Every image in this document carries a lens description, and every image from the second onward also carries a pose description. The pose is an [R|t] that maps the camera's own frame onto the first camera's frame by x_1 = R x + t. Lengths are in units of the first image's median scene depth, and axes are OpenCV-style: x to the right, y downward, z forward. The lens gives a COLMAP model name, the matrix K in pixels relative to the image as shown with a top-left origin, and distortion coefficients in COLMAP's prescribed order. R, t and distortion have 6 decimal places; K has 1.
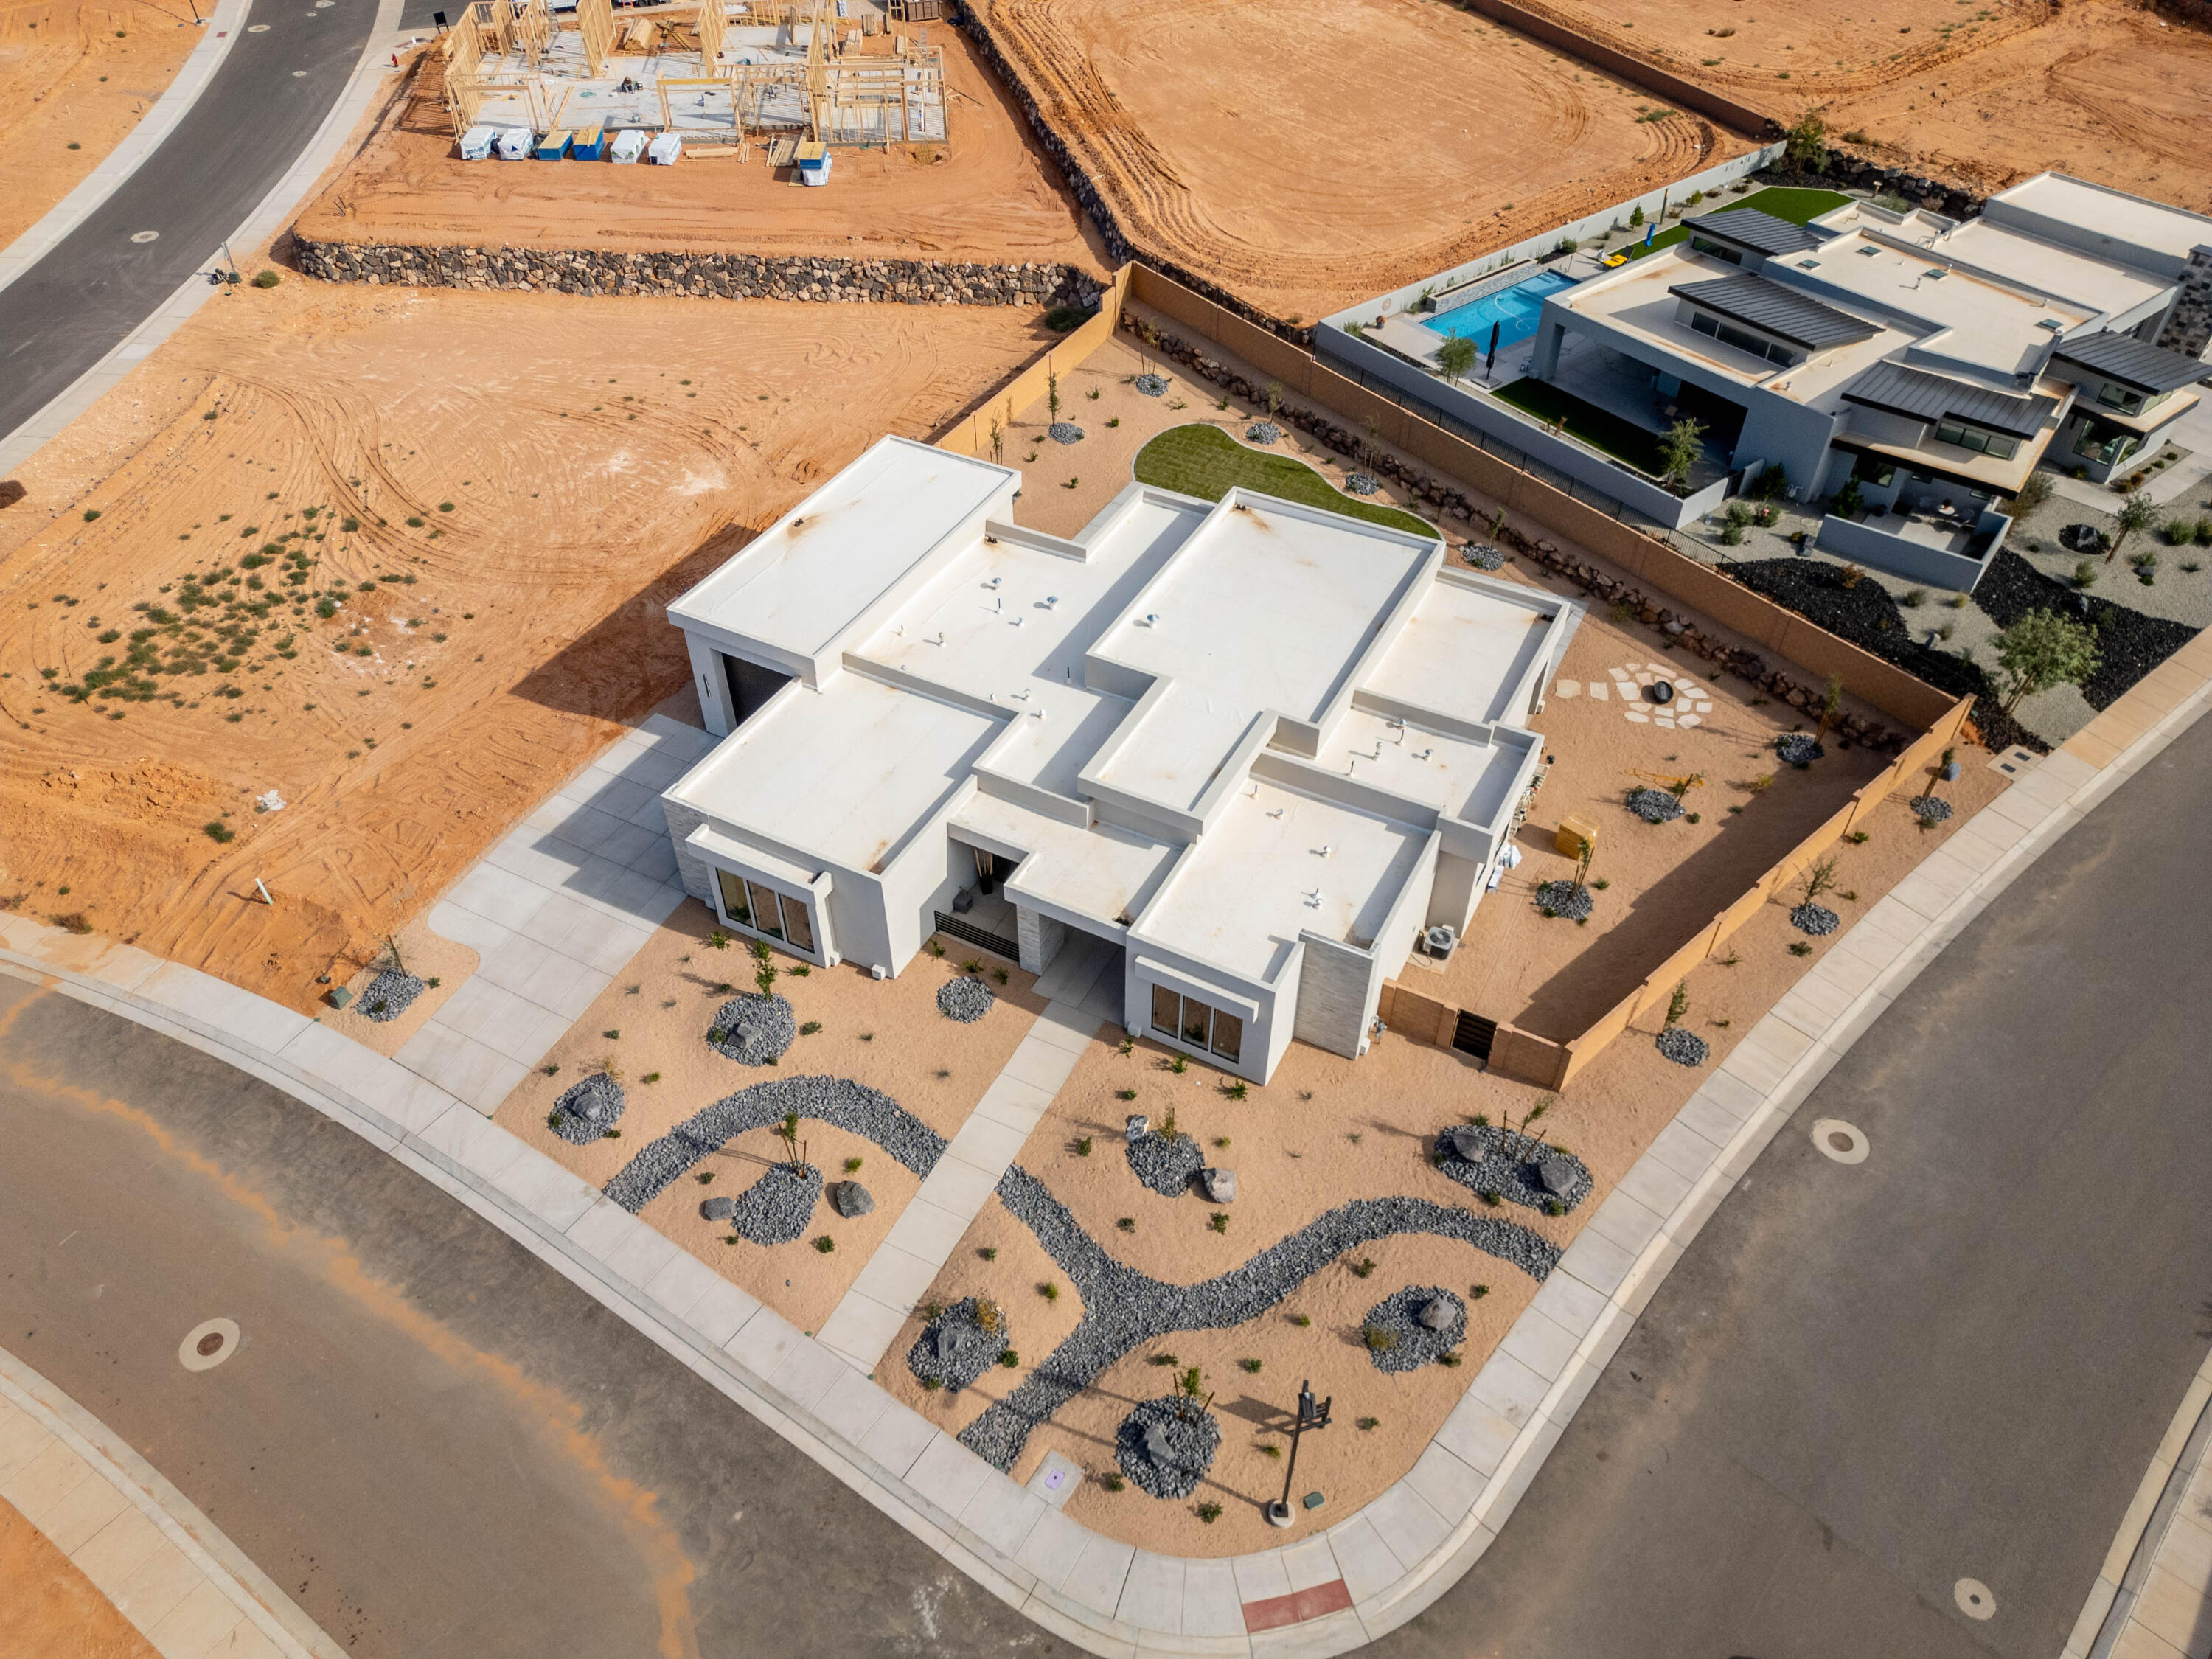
lens RADIAL K [[1559.3, 0, 1107.0], [0, 1559.3, 814.8], [0, 0, 1]] dist [0.076985, -0.077474]
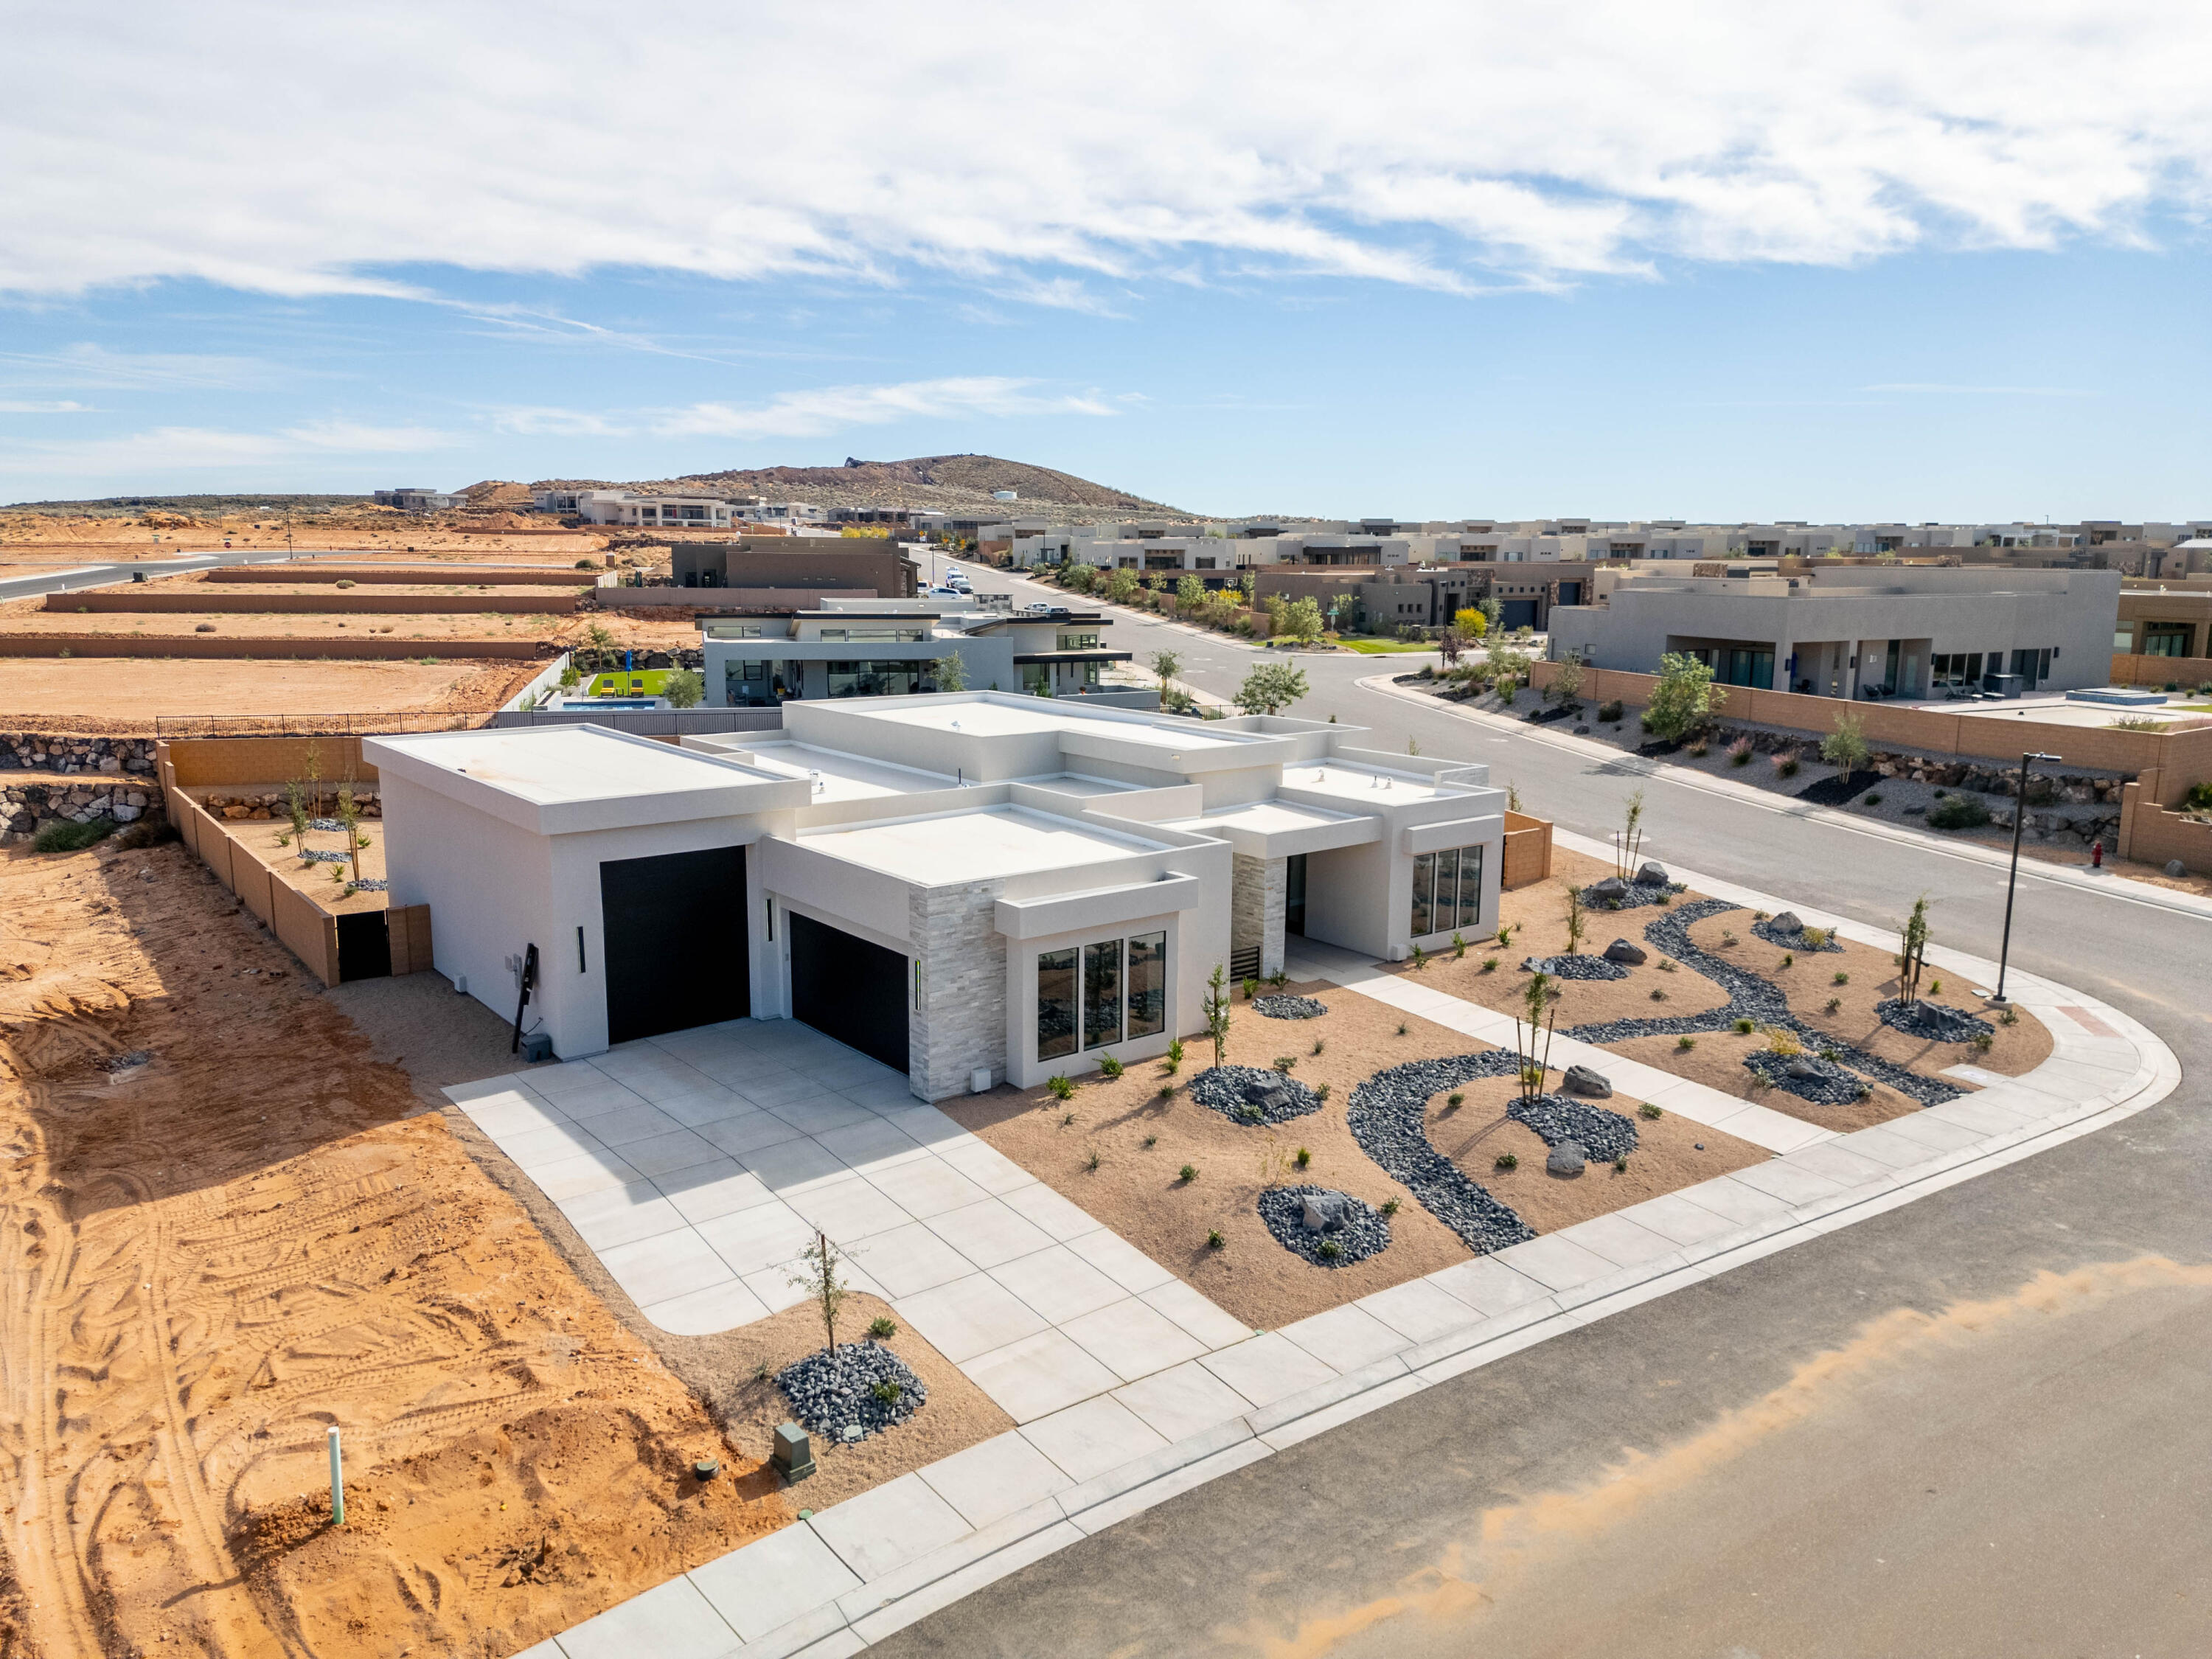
lens RADIAL K [[1547.4, 0, 1107.2], [0, 1547.4, 818.9], [0, 0, 1]] dist [0.082055, -0.084537]
pose [[0.400787, -0.157993, 0.902446, -0.723951], [0.615070, 0.776439, -0.137227, 0.085147], [-0.679013, 0.610067, 0.408364, 0.613376]]
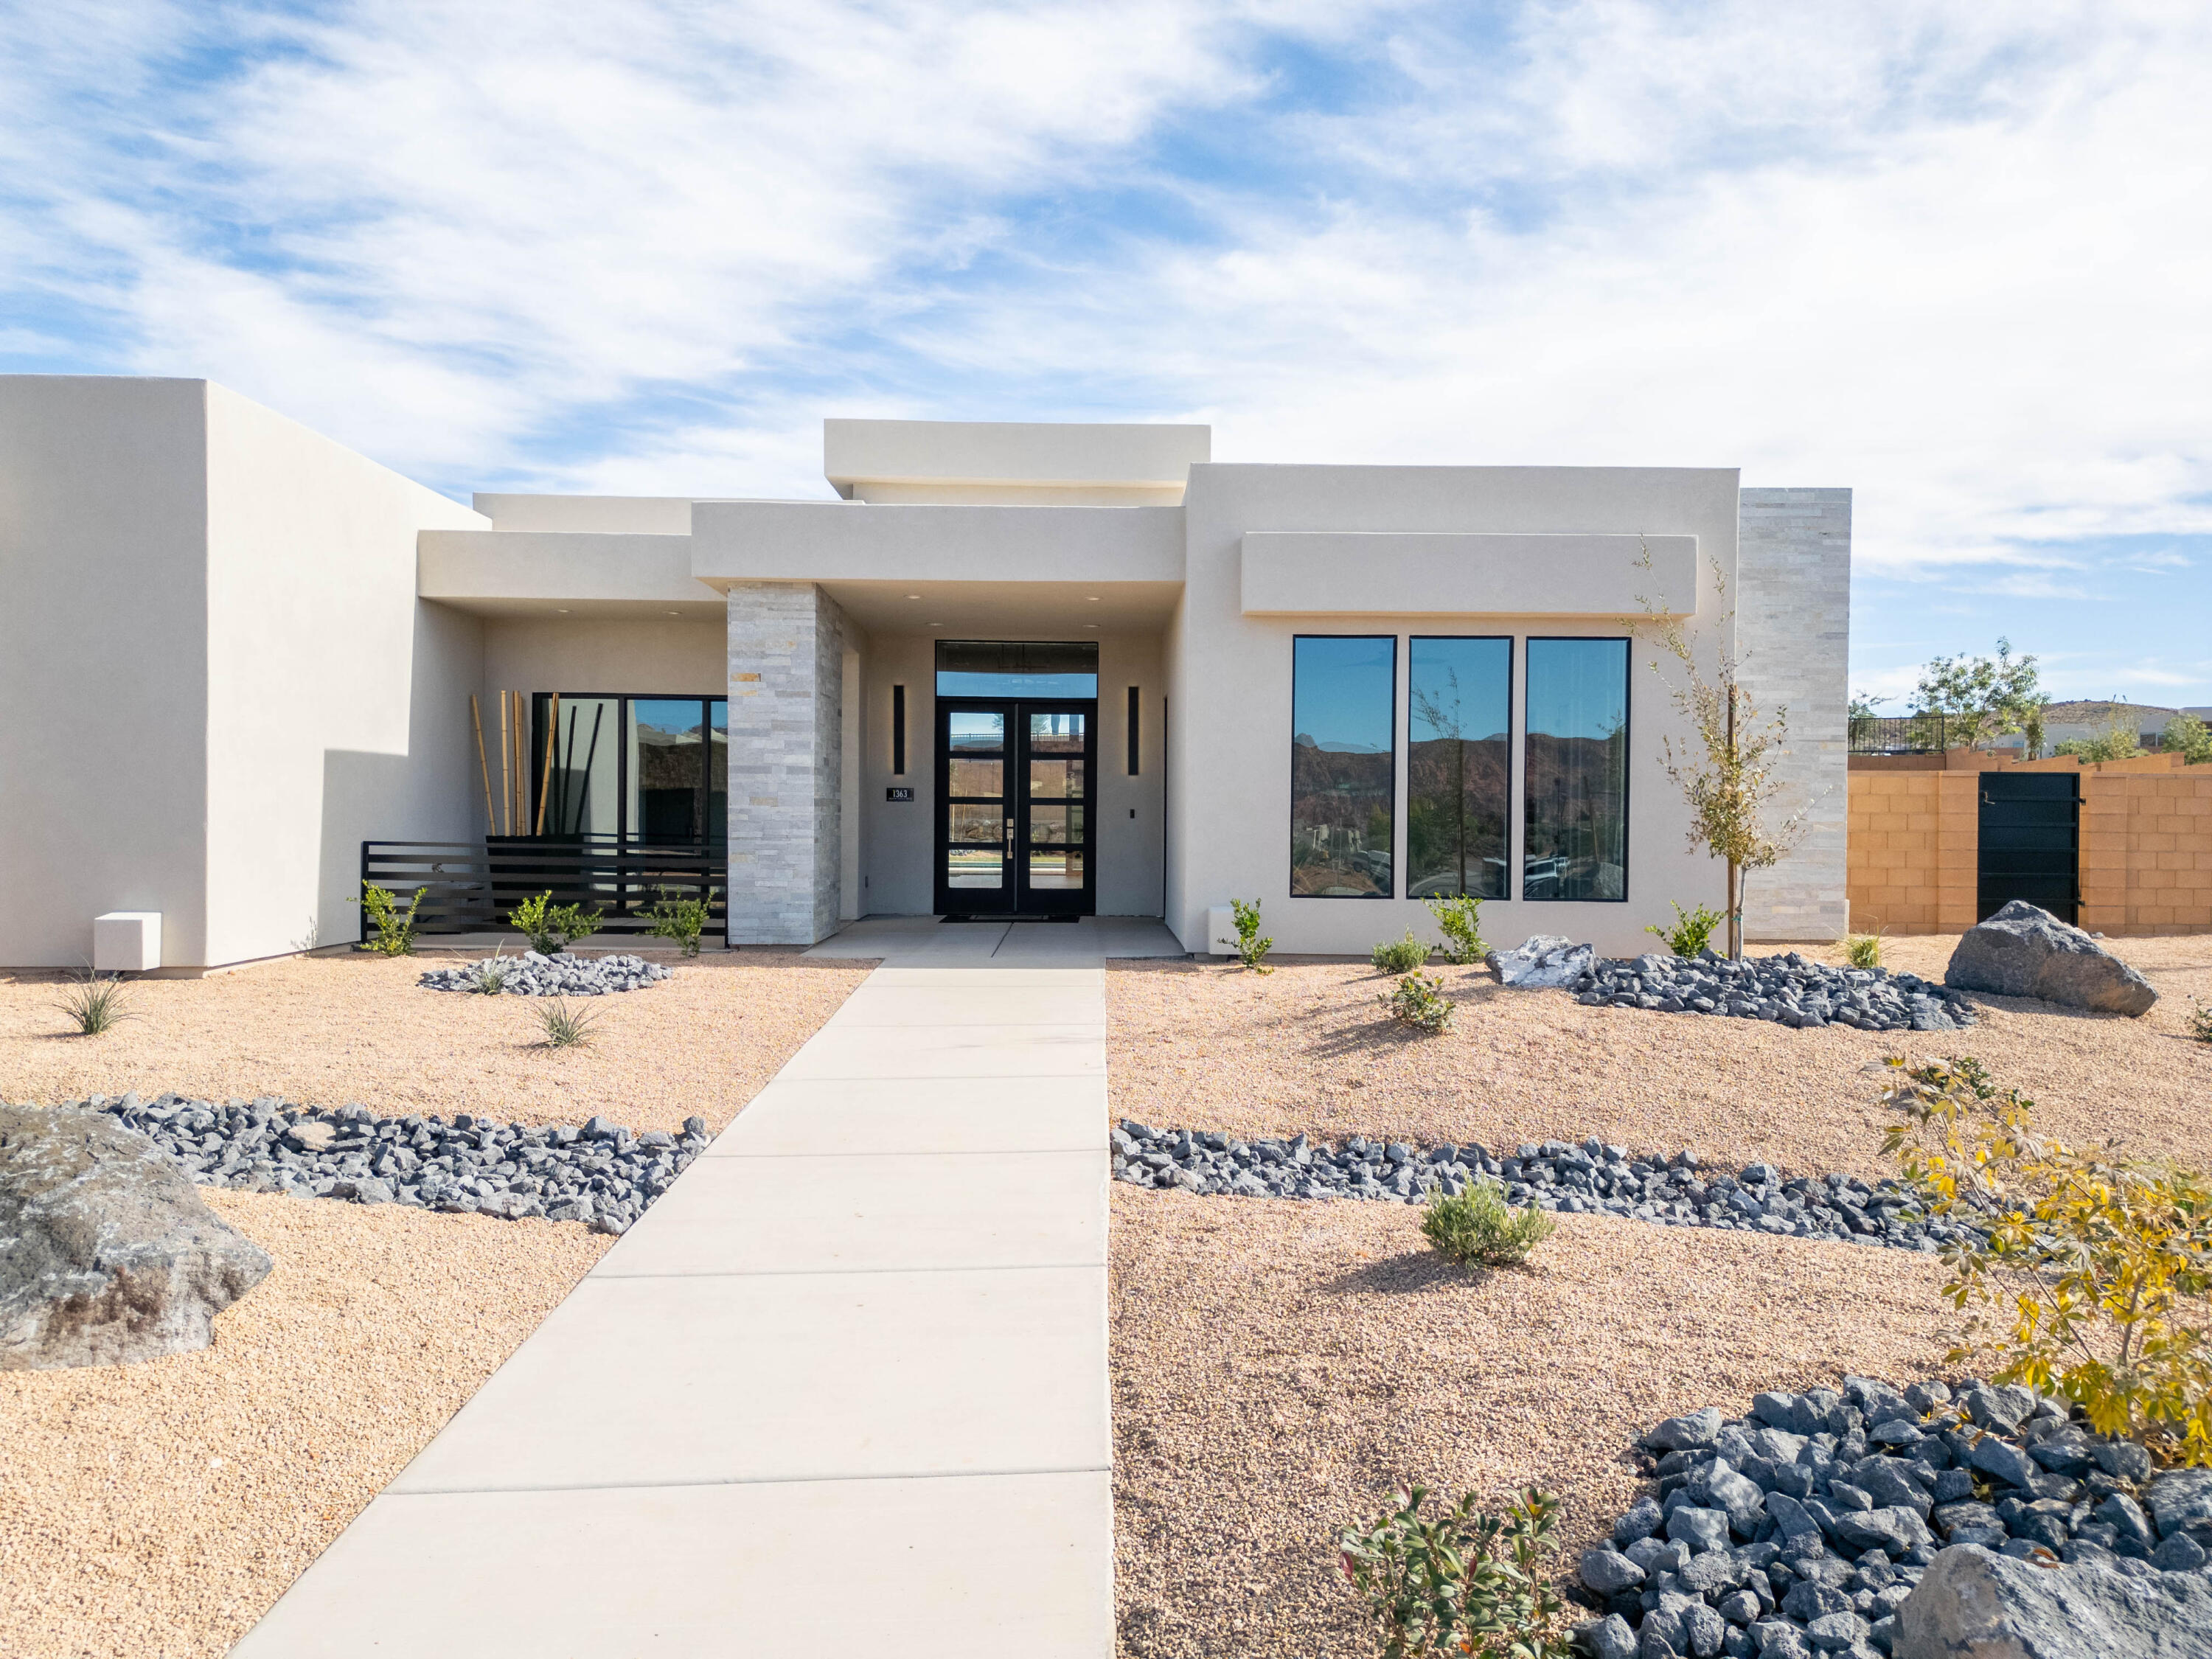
lens RADIAL K [[1547.4, 0, 1107.2], [0, 1547.4, 818.9], [0, 0, 1]] dist [0.082055, -0.084537]
pose [[0.877724, 0.003969, 0.479149, -0.117985], [0.320167, 0.739120, -0.592617, 0.244555], [-0.356501, 0.673562, 0.647473, 0.706250]]
